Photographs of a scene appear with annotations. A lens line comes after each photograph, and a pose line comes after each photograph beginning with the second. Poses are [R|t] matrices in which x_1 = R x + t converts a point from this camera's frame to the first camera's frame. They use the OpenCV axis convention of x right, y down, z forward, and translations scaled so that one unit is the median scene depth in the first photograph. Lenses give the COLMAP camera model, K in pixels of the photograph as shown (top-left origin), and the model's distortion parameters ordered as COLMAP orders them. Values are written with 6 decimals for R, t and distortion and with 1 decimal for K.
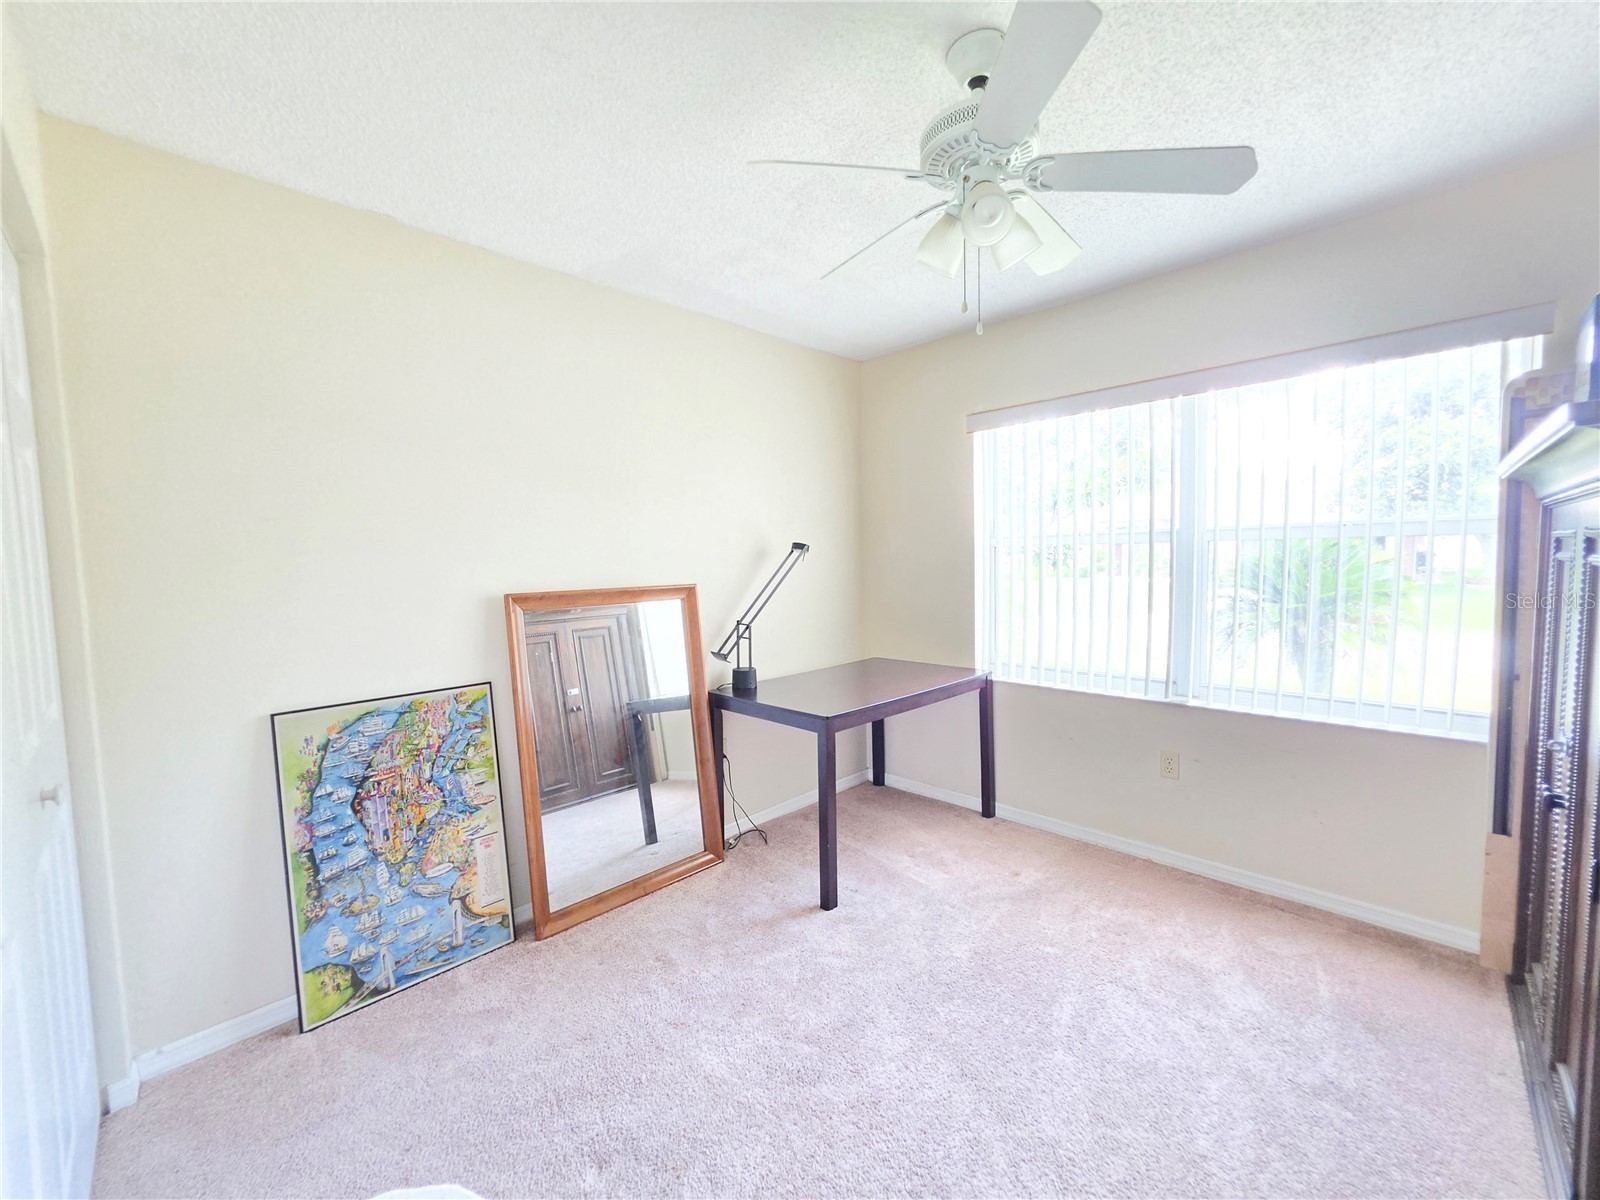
lens RADIAL K [[644.6, 0, 793.8], [0, 644.6, 600.4], [0, 0, 1]] dist [-0.001998, 0.000199]
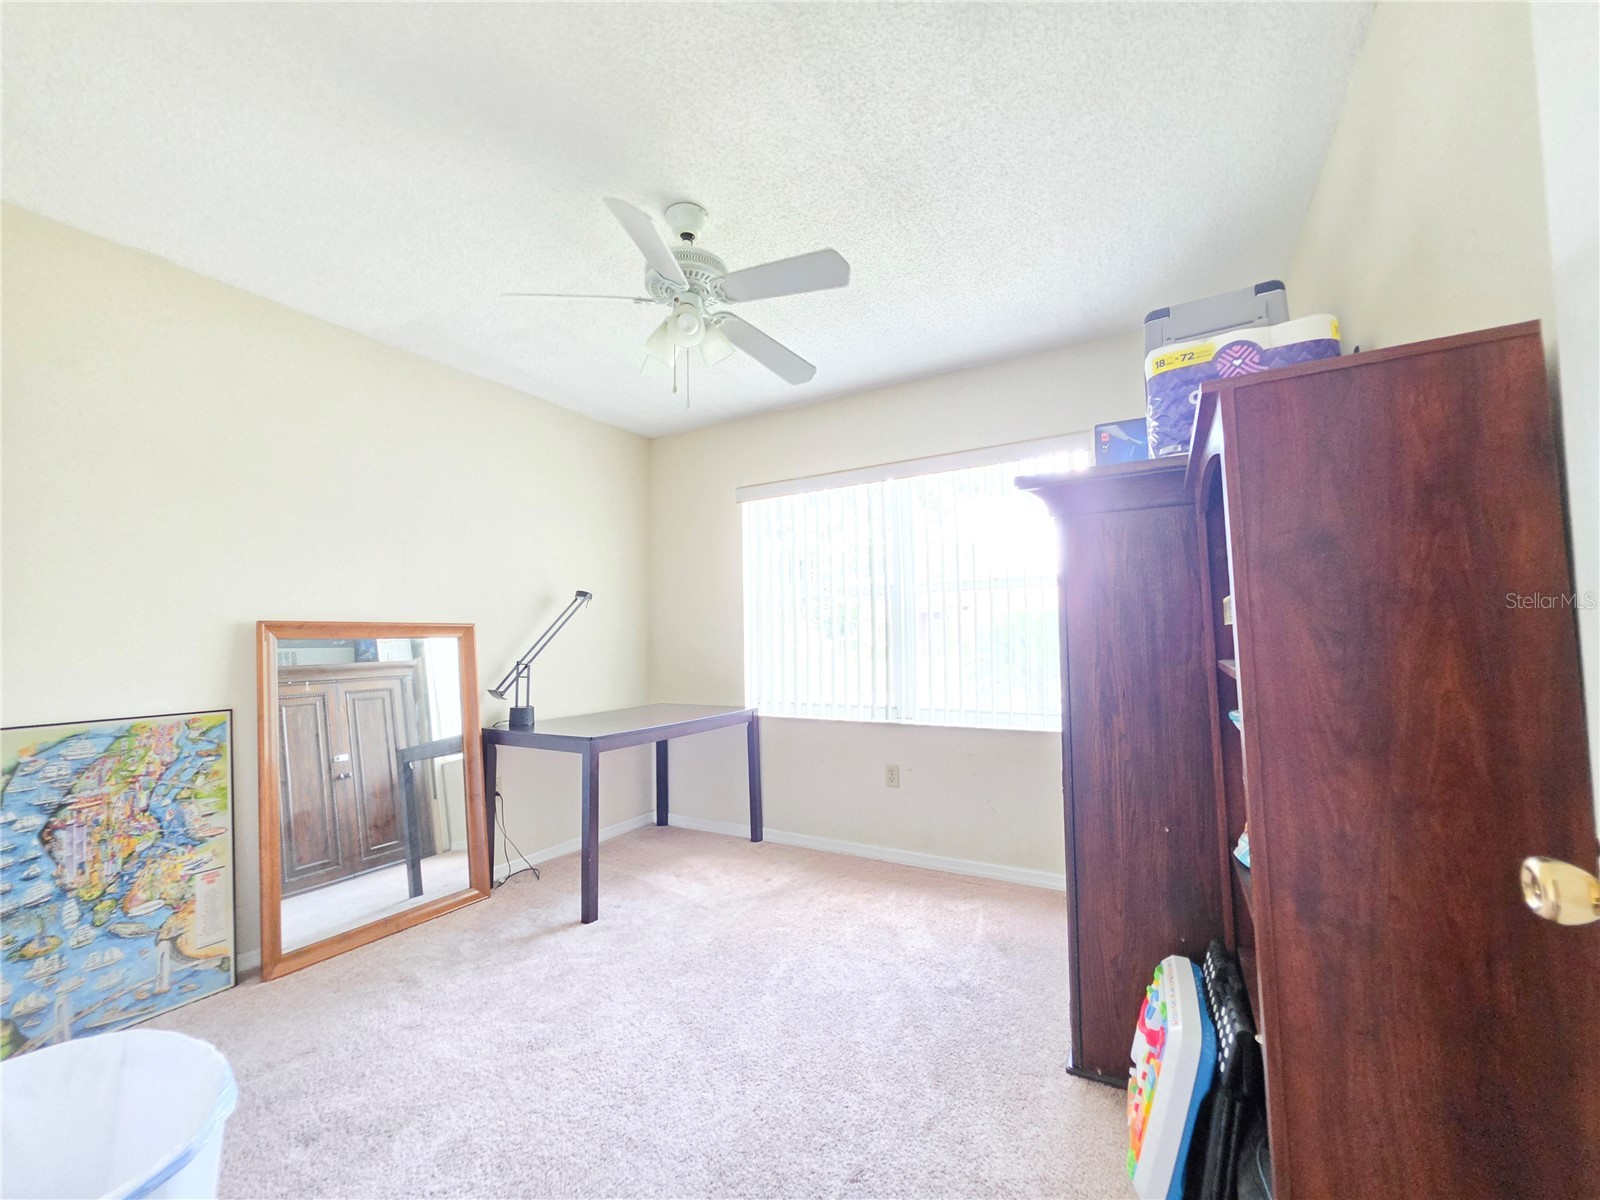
lens RADIAL K [[645.8, 0, 797.7], [0, 645.8, 602.4], [0, 0, 1]] dist [-0.009173, 0.003422]
pose [[0.966349, 0.021826, 0.256306, 0.116068], [0.011364, 0.991799, -0.127303, 0.105332], [-0.256983, 0.125932, 0.958176, -0.194244]]
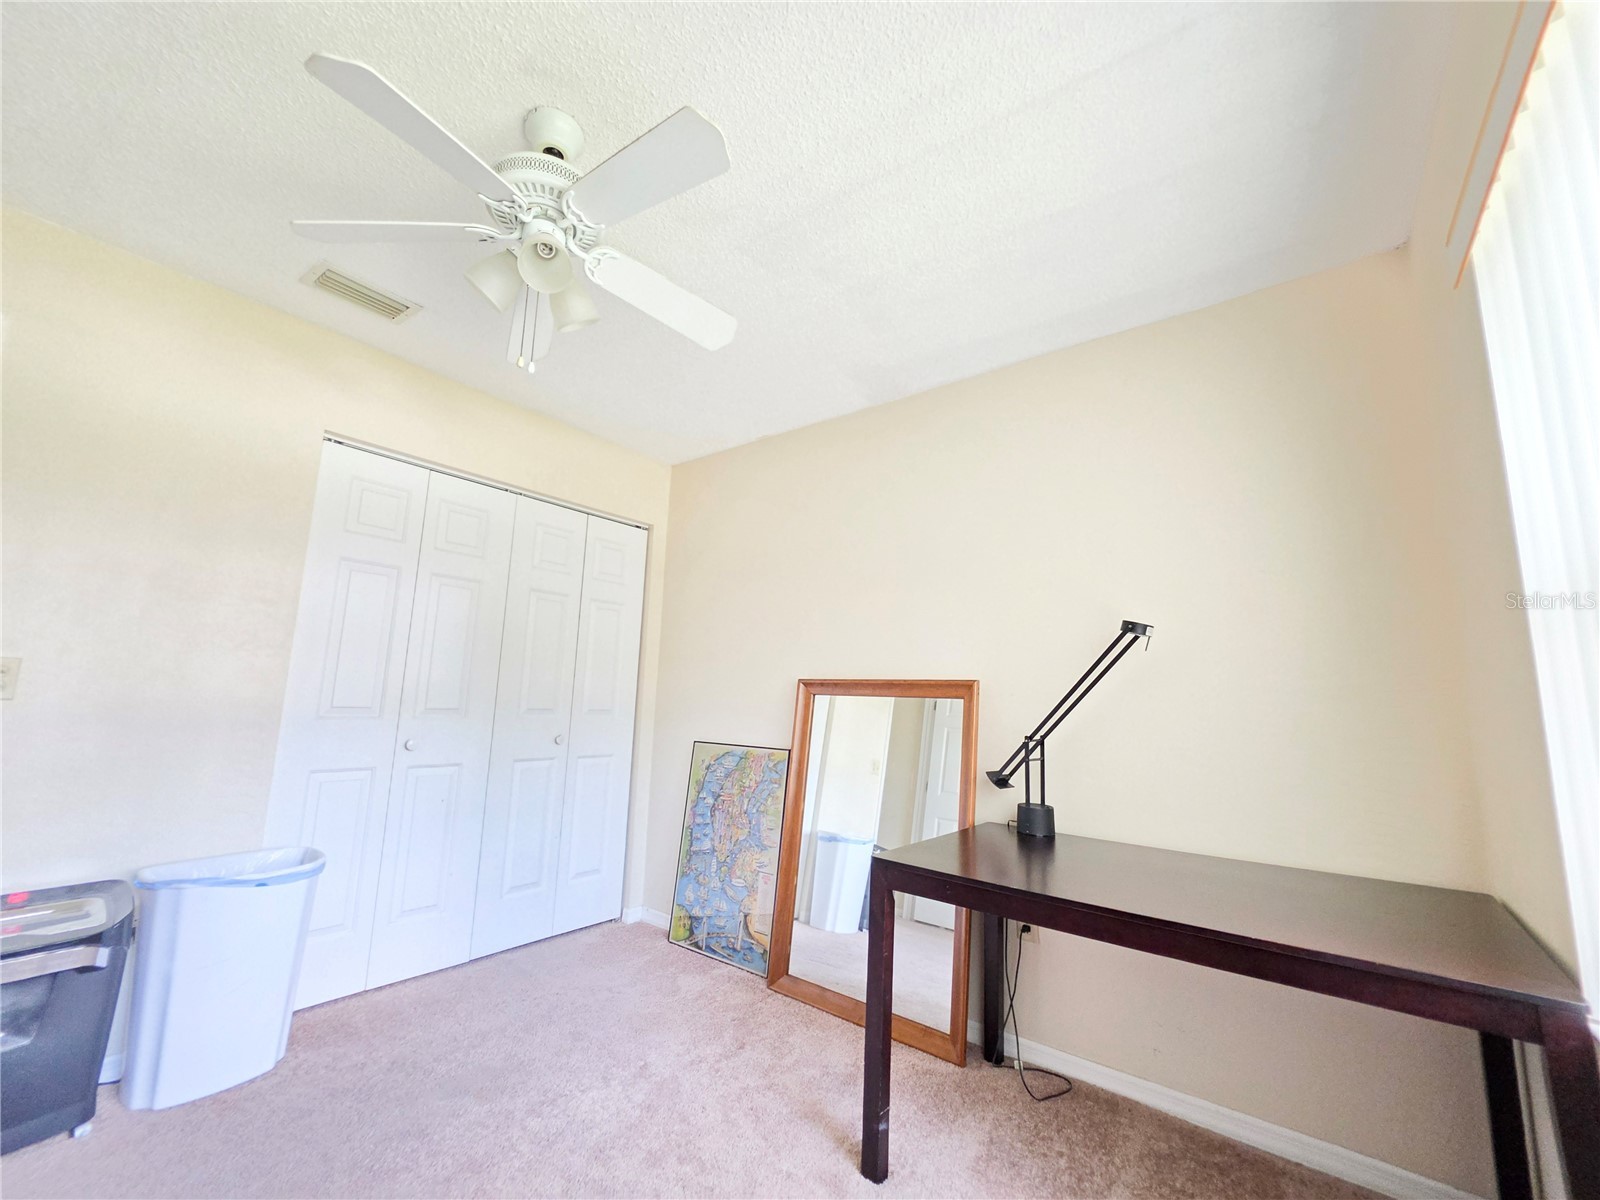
lens RADIAL K [[638.9, 0, 796.1], [0, 638.9, 600.6], [0, 0, 1]] dist [-0.002304, -0.000052]
pose [[0.115691, -0.127877, -0.985019, 0.835138], [-0.097985, 0.985372, -0.139431, 0.013966], [0.988440, 0.112648, 0.101468, 0.905014]]
